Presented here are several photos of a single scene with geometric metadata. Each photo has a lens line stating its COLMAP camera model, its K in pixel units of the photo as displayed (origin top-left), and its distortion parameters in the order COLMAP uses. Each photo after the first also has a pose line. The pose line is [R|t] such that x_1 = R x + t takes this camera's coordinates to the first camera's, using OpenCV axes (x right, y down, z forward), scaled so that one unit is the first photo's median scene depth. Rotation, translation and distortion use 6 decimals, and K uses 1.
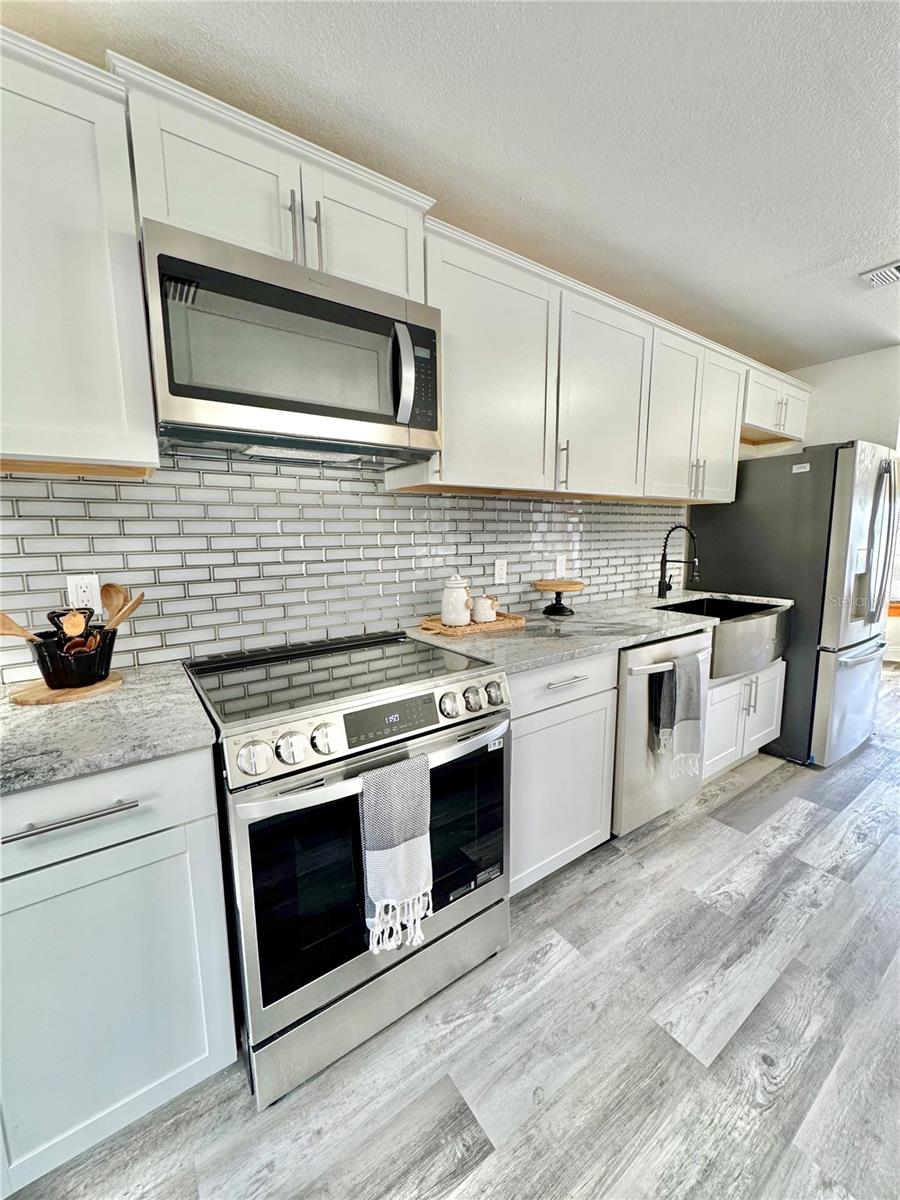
lens RADIAL K [[475.2, 0, 450.0], [0, 475.2, 600.0], [0, 0, 1]] dist [-0.004124, 0.000652]
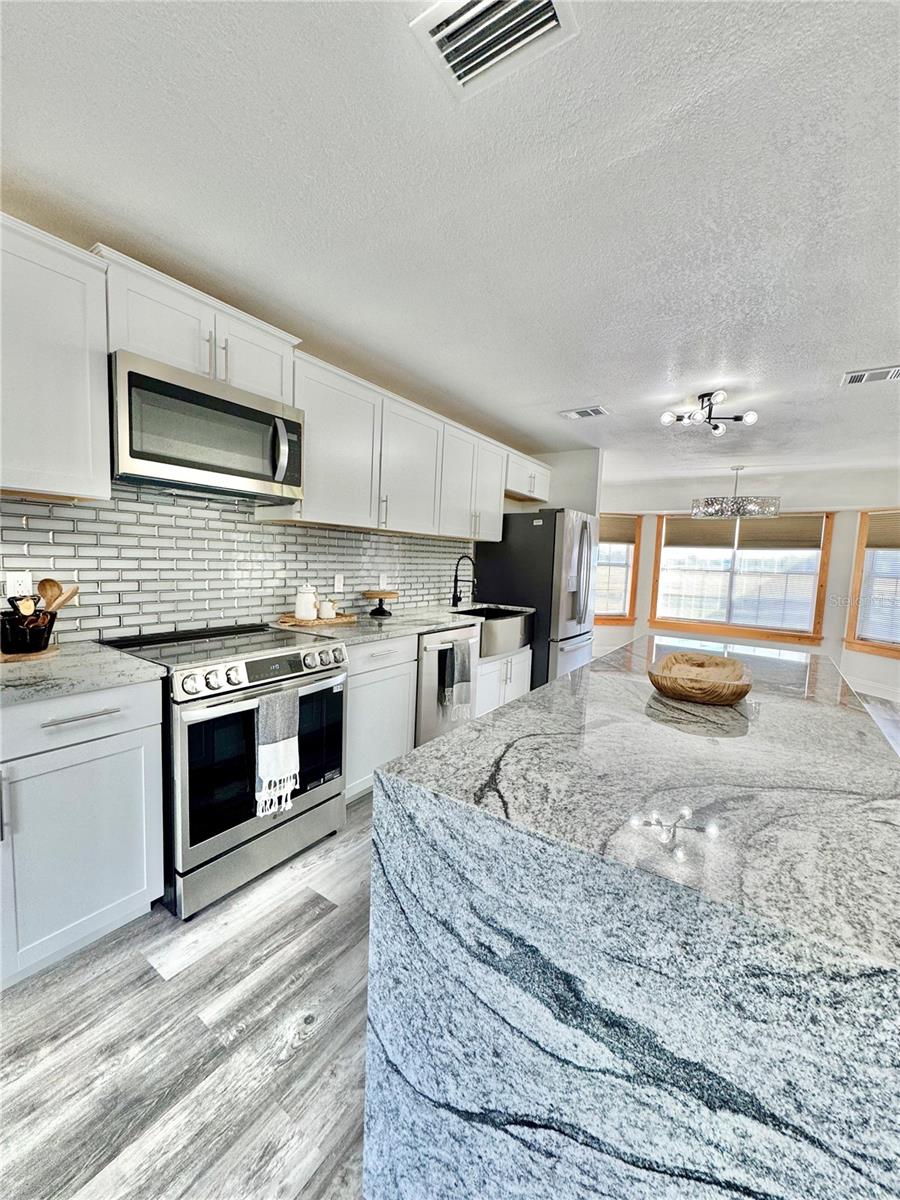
lens RADIAL K [[475.2, 0, 449.9], [0, 475.2, 598.8], [0, 0, 1]] dist [-0.004124, 0.000652]
pose [[0.937712, 0.016019, 0.347045, -0.088539], [0.001306, 0.998767, -0.049629, 0.070181], [-0.347412, 0.046991, 0.936534, -0.511082]]
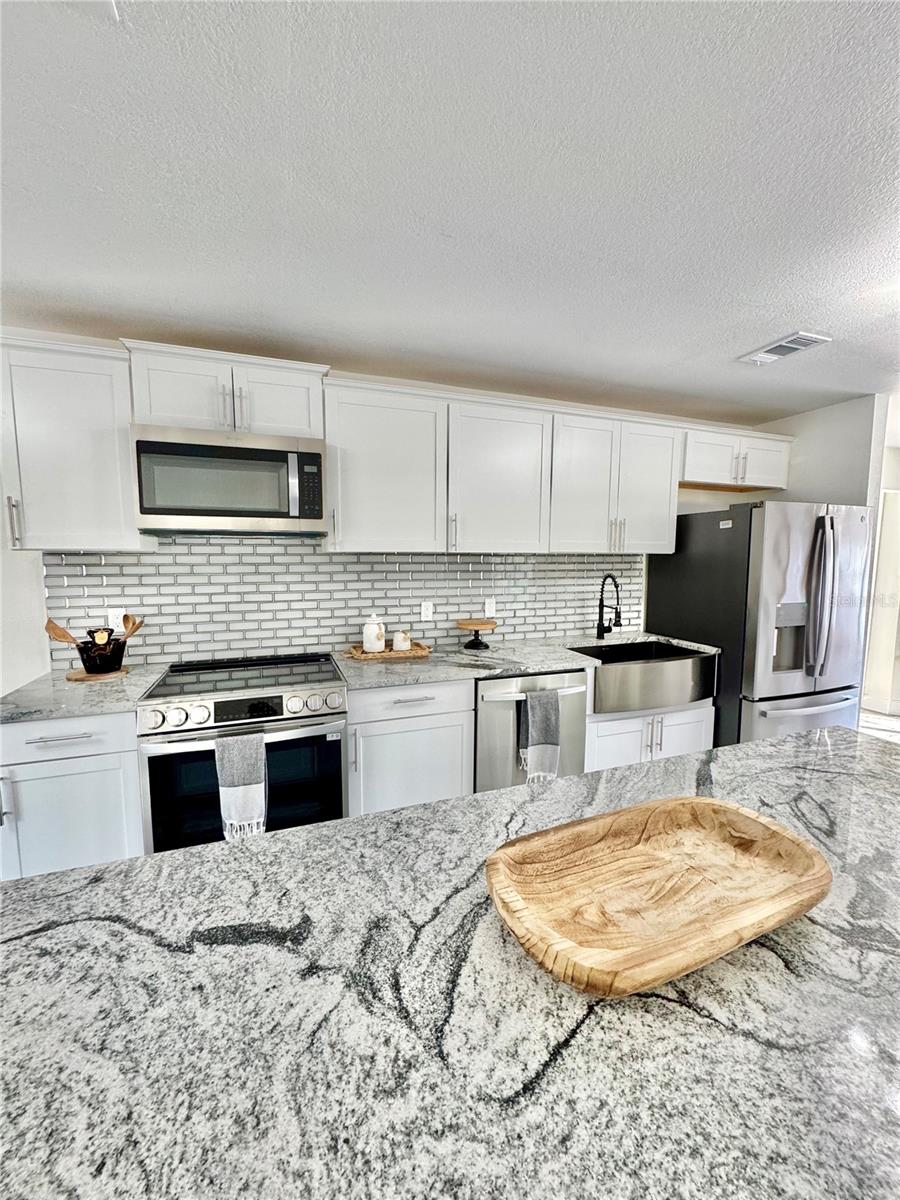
lens RADIAL K [[475.2, 0, 450.7], [0, 475.2, 599.9], [0, 0, 1]] dist [-0.004124, 0.000652]
pose [[0.965698, 0.037113, -0.257004, 0.653854], [-0.048171, 0.998159, -0.036863, -0.062077], [0.255162, 0.047979, 0.965707, -0.270952]]
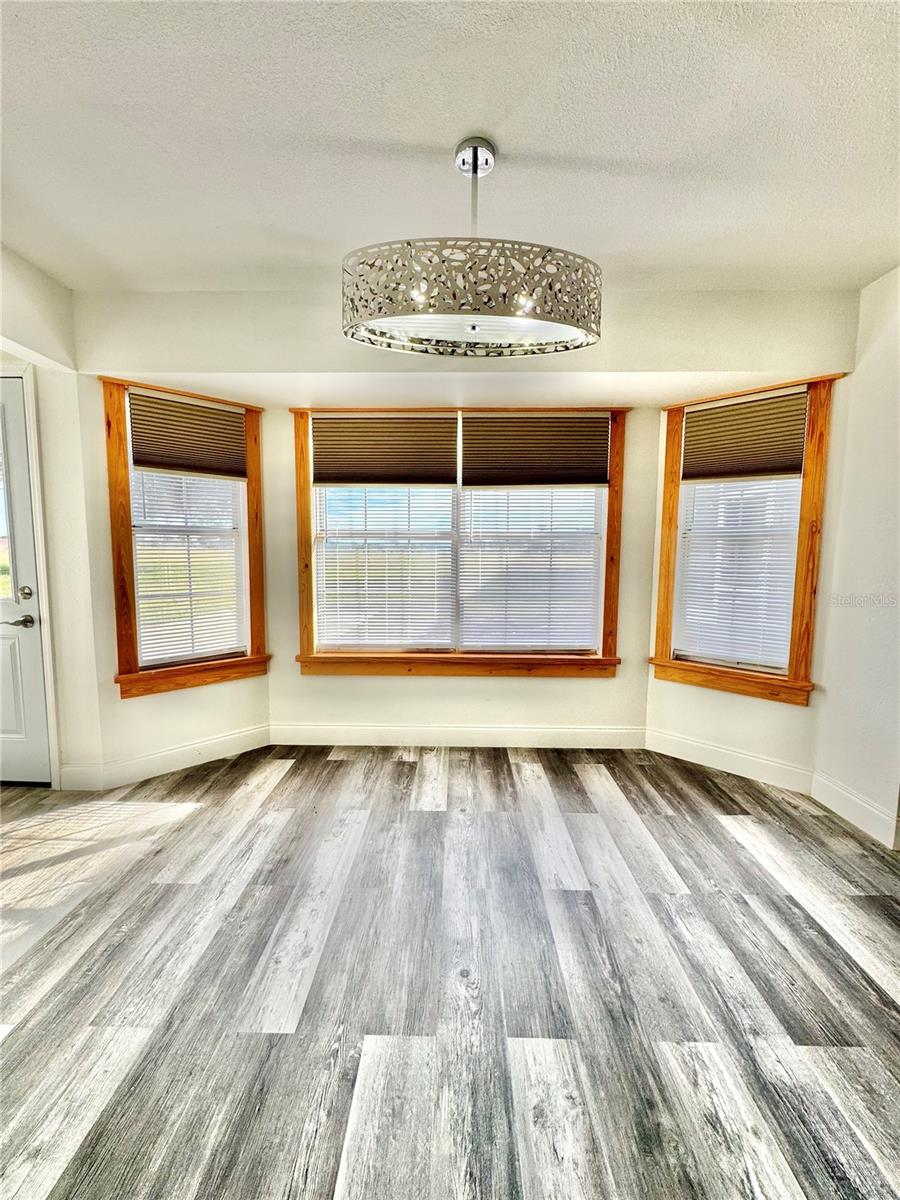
lens RADIAL K [[475.2, 0, 449.3], [0, 475.2, 590.7], [0, 0, 1]] dist [-0.004124, 0.000652]
pose [[0.591234, -0.060416, 0.804234, 1.888769], [0.104459, 0.994527, -0.002082, -0.135389], [-0.799707, 0.085240, 0.594309, 1.227917]]
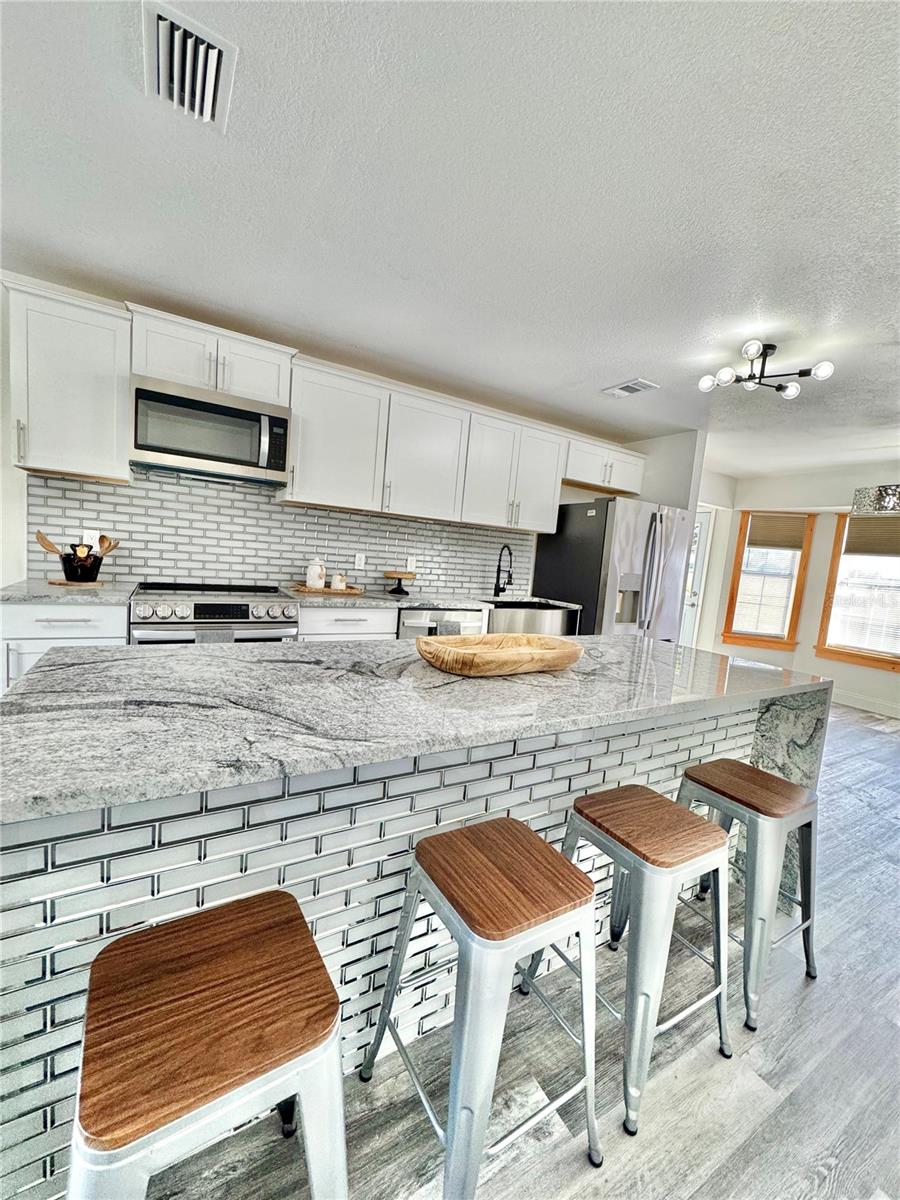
lens RADIAL K [[475.2, 0, 450.3], [0, 475.2, 600.4], [0, 0, 1]] dist [-0.004124, 0.000652]
pose [[0.992100, 0.100645, -0.074883, 0.698859], [-0.103856, 0.993776, -0.040287, 0.128814], [0.070362, 0.047746, 0.996378, -0.670150]]
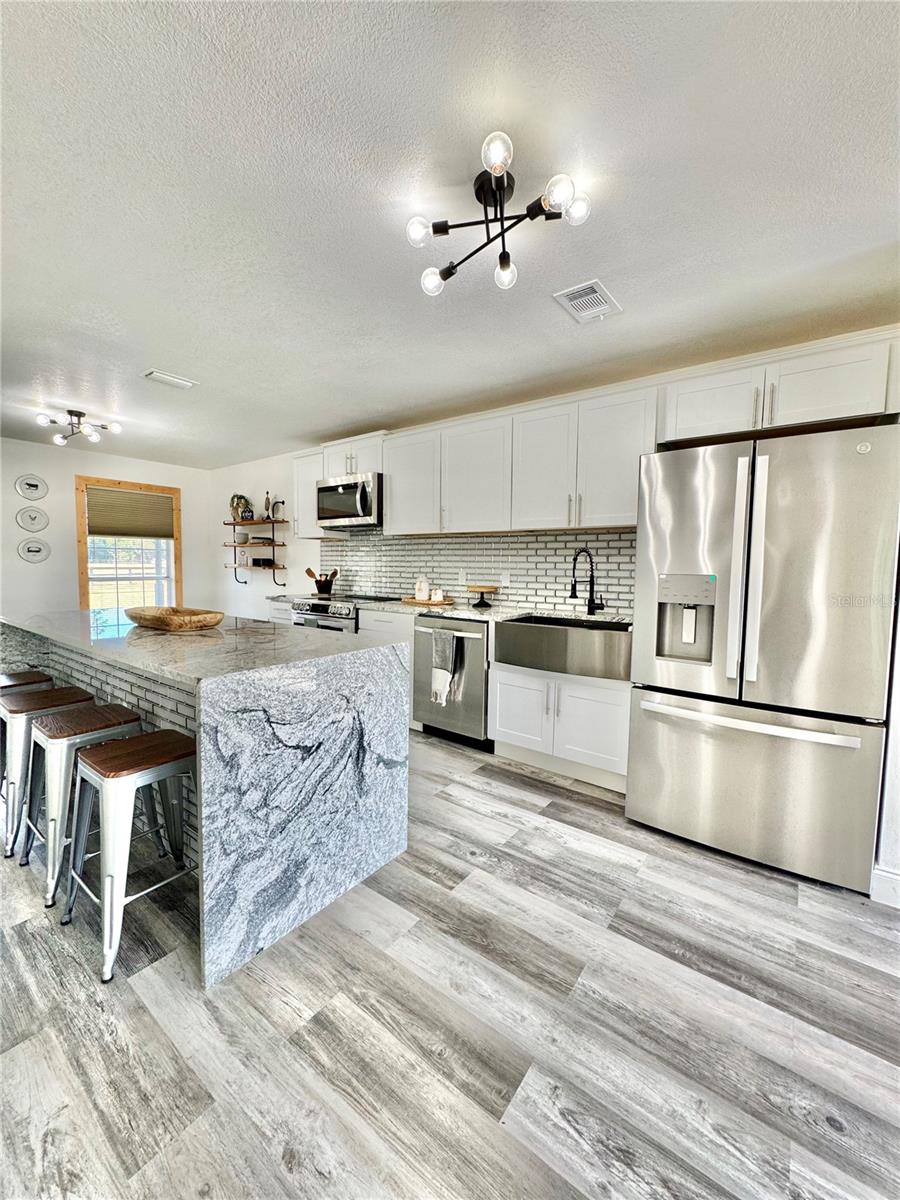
lens RADIAL K [[475.2, 0, 450.2], [0, 475.2, 599.3], [0, 0, 1]] dist [-0.004124, 0.000652]
pose [[0.308371, 0.082145, -0.947713, 2.339708], [-0.149294, 0.988098, 0.037068, -0.054425], [0.939478, 0.130057, 0.316964, 0.553473]]
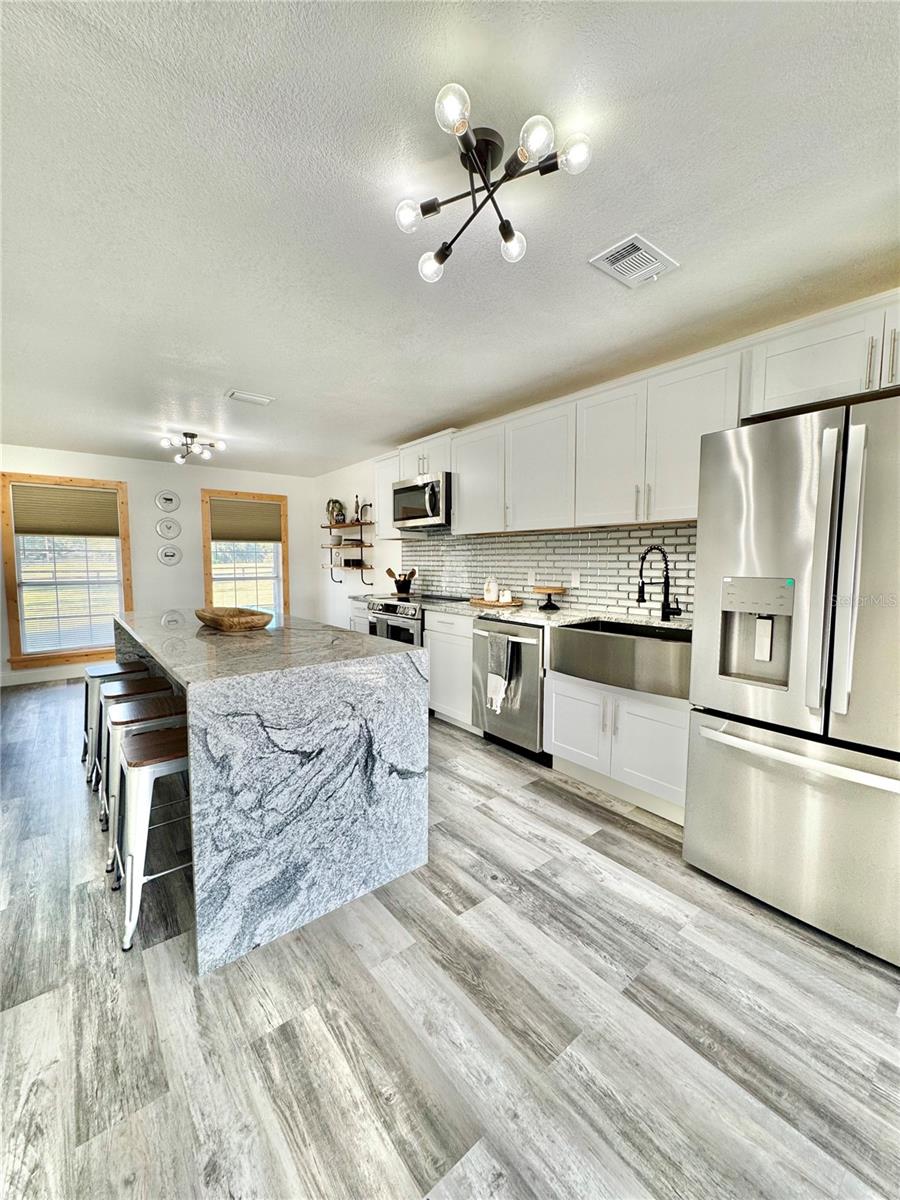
lens RADIAL K [[475.2, 0, 450.7], [0, 475.2, 600.0], [0, 0, 1]] dist [-0.004124, 0.000652]
pose [[0.068069, 0.092423, -0.993390, 2.316623], [-0.141210, 0.986568, 0.082112, -0.108803], [0.987637, 0.134687, 0.080206, 0.799955]]
